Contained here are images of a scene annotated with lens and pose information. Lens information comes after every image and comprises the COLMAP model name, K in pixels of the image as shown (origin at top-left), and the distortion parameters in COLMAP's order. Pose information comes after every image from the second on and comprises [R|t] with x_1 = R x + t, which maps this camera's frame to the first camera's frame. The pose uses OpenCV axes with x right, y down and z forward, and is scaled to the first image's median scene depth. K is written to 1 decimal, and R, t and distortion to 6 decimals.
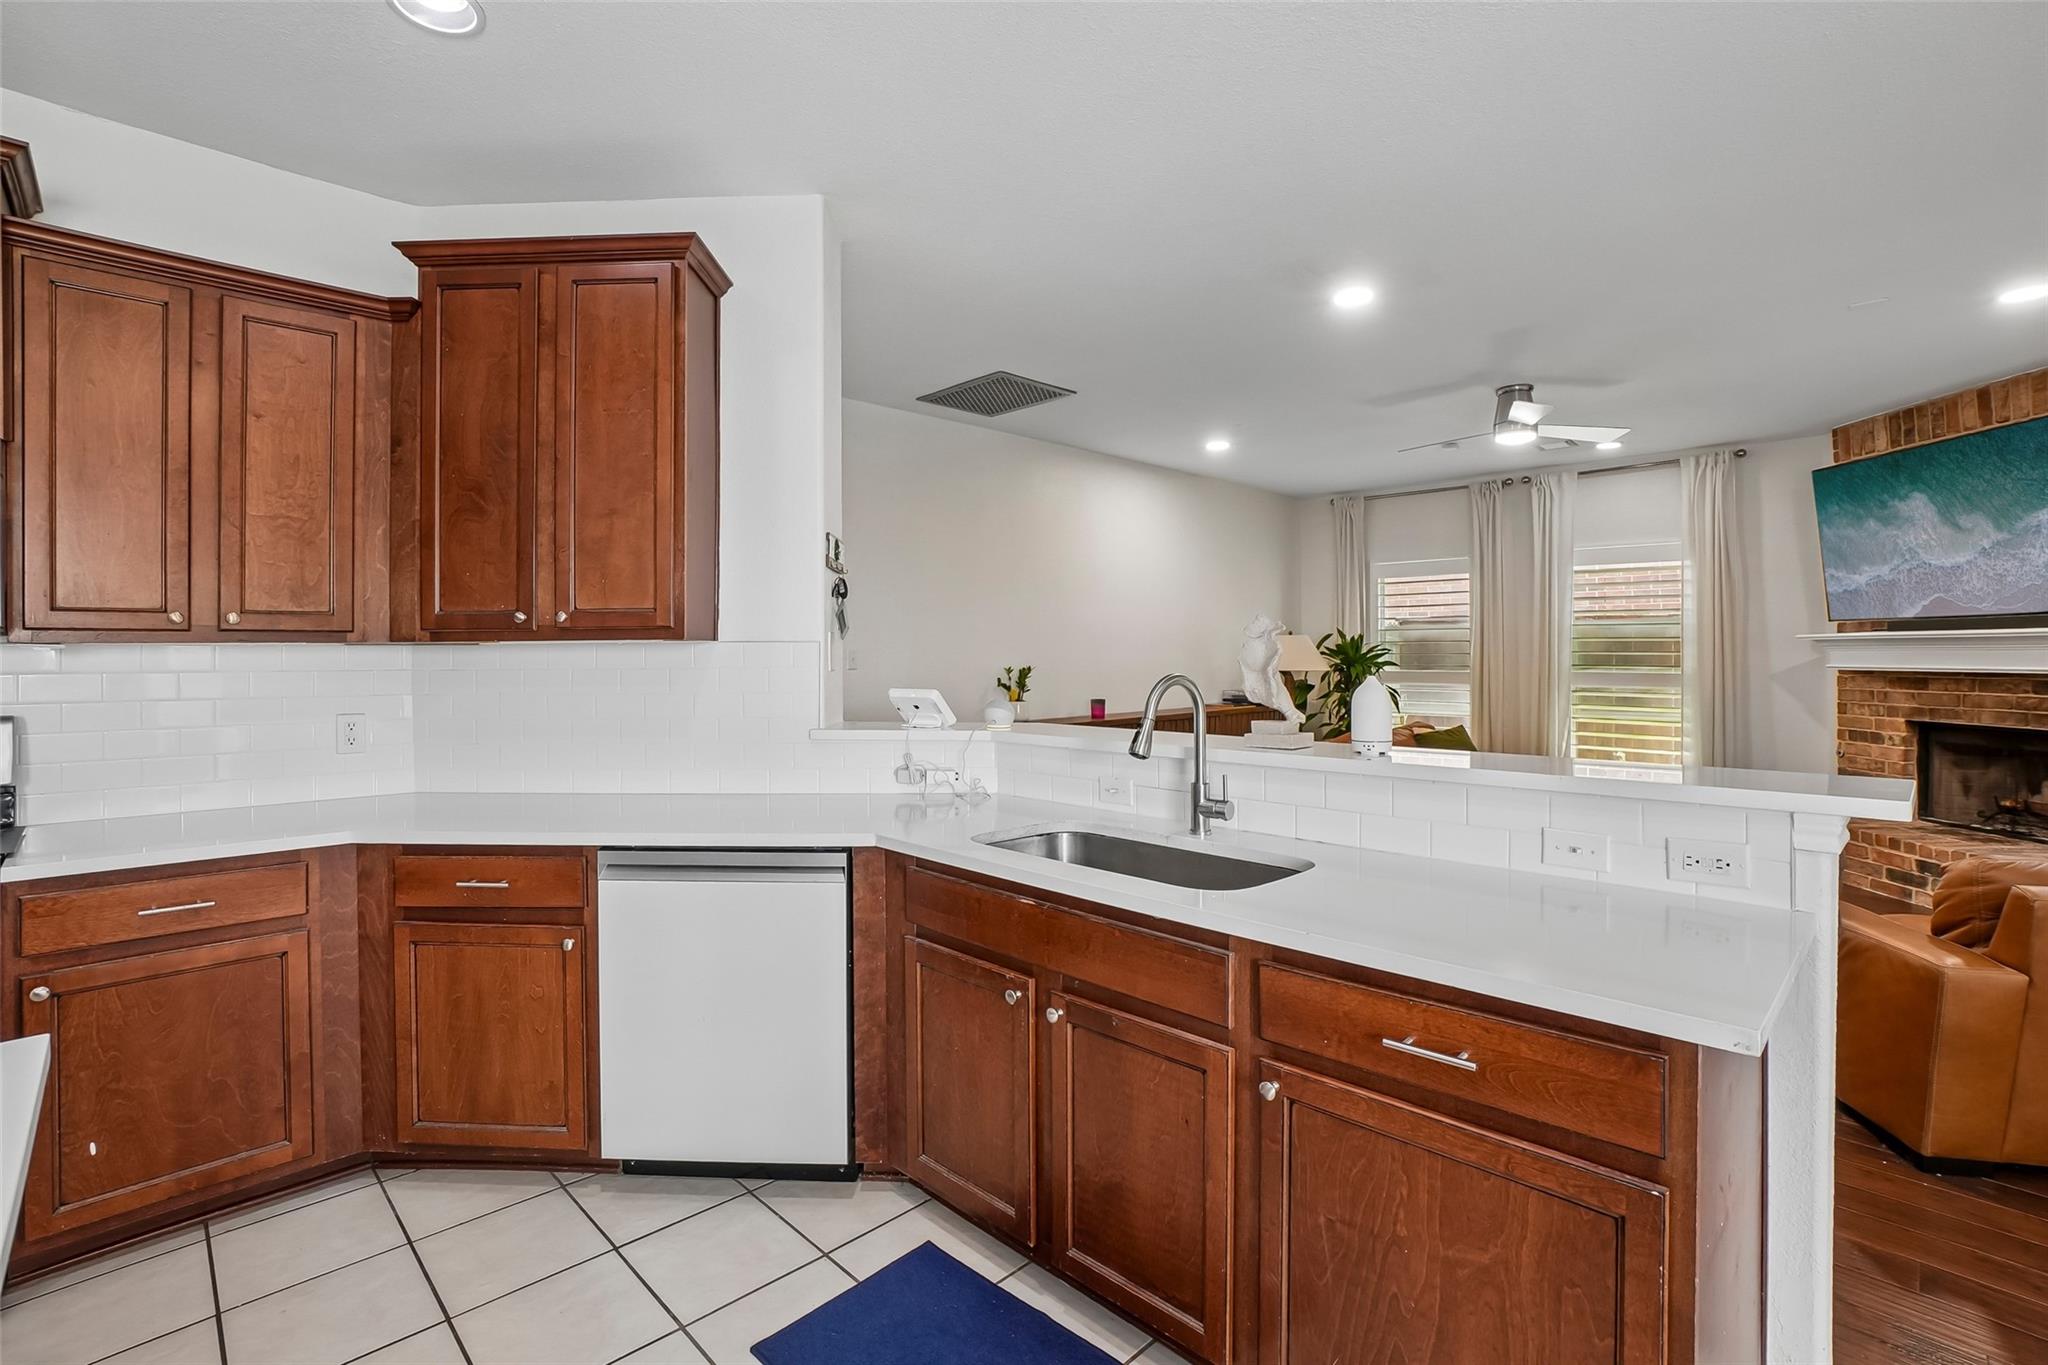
lens RADIAL K [[934.8, 0, 1015.9], [0, 934.8, 653.8], [0, 0, 1]] dist [-0.059980, 0.022043]
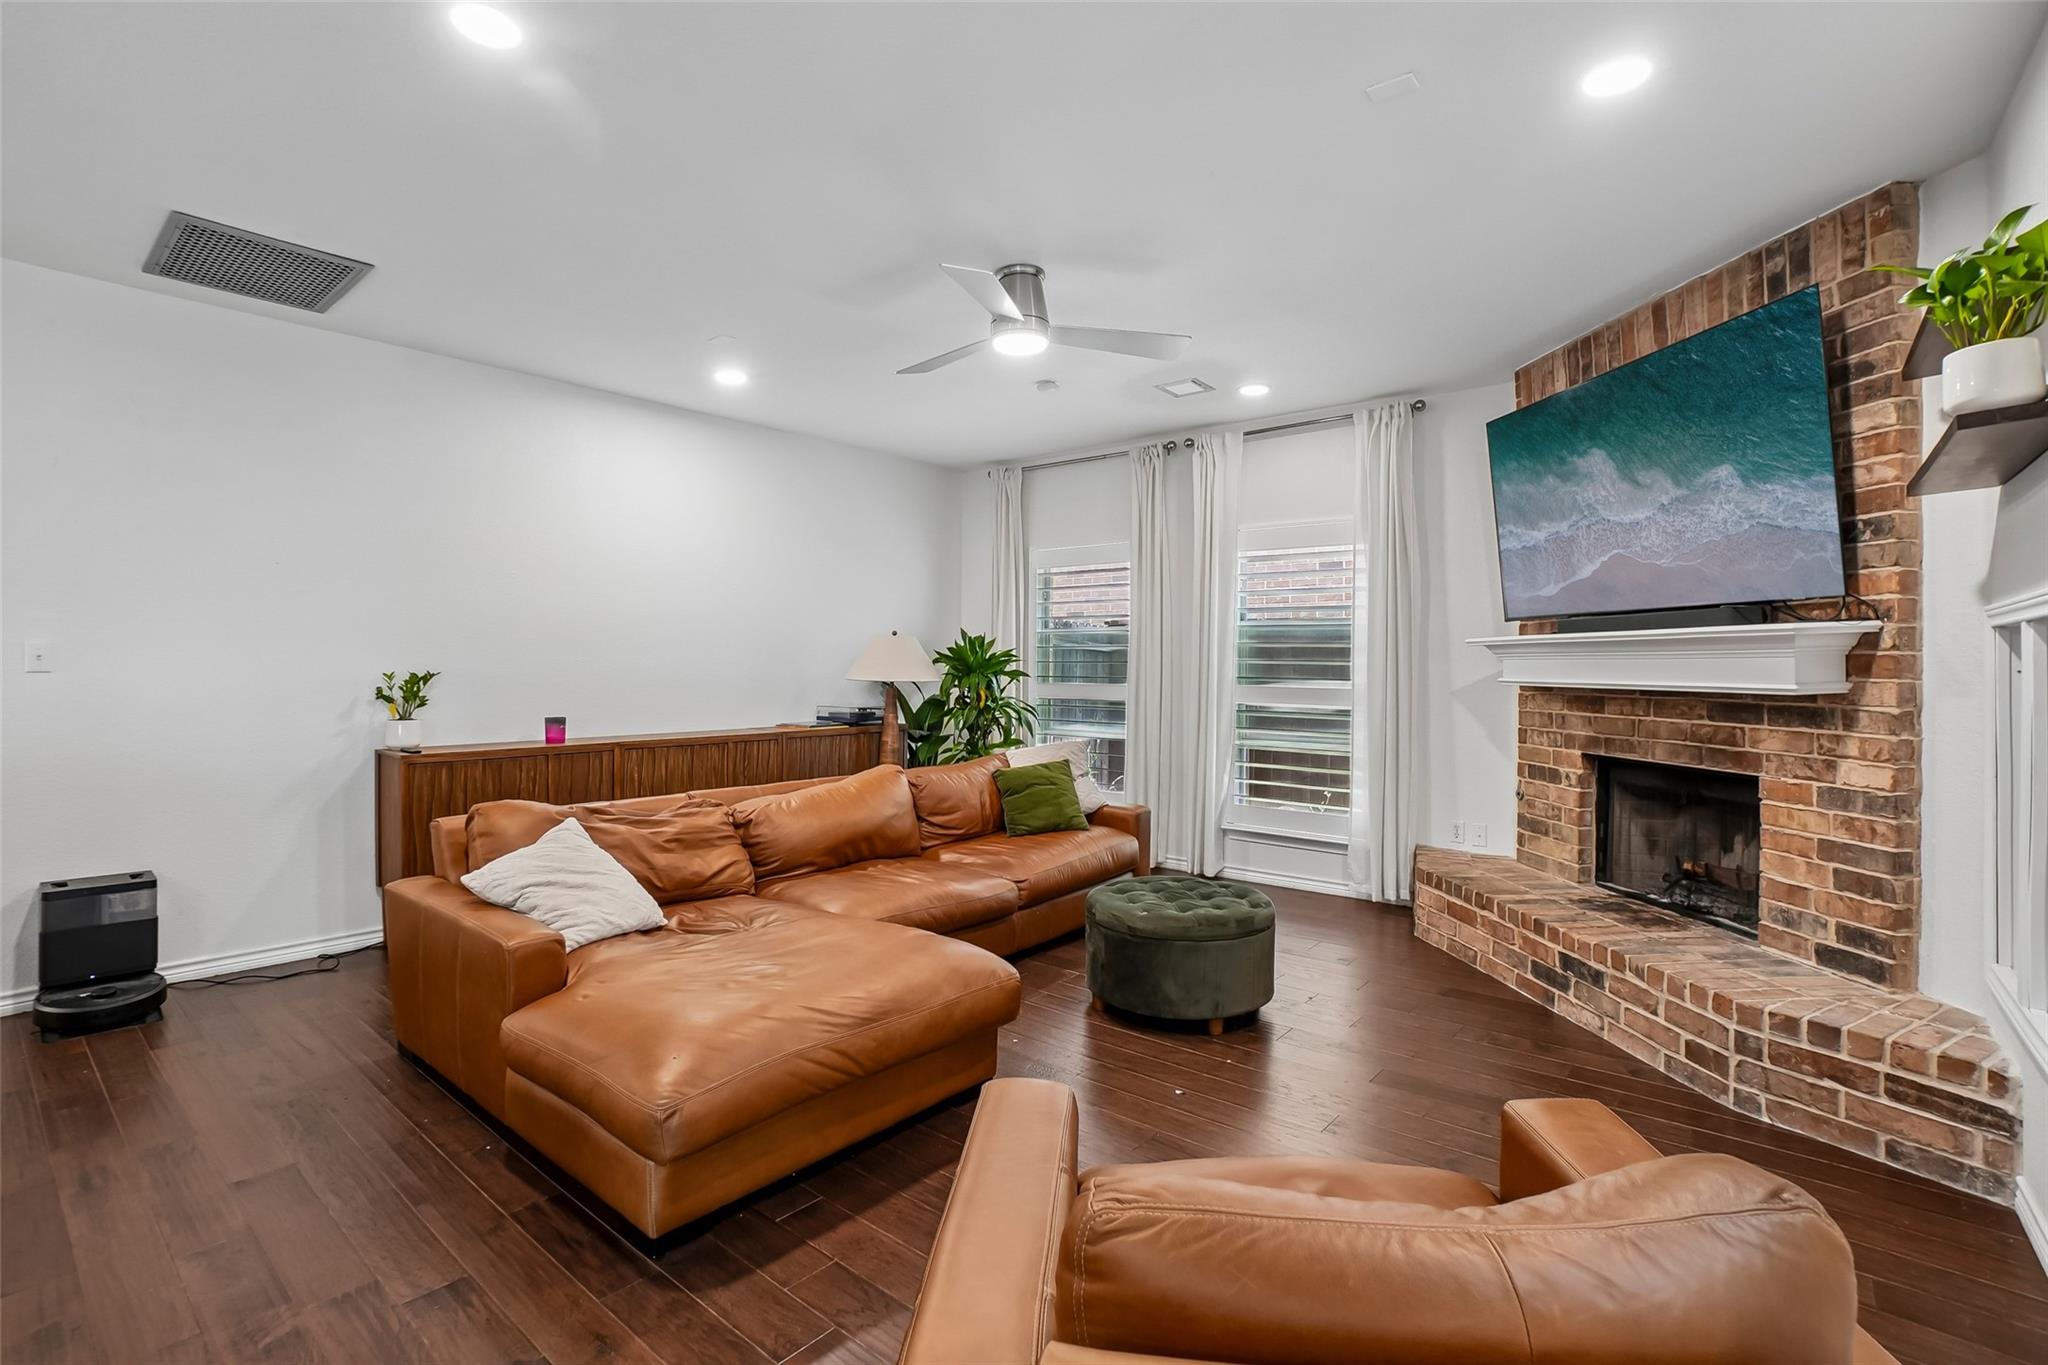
lens RADIAL K [[942.7, 0, 1018.4], [0, 942.7, 668.2], [0, 0, 1]] dist [-0.050803, 0.016069]
pose [[0.995209, 0.008937, 0.097361, 0.490338], [-0.009315, 0.999951, 0.003429, 0.005310], [-0.097325, -0.004320, 0.995243, 0.305617]]
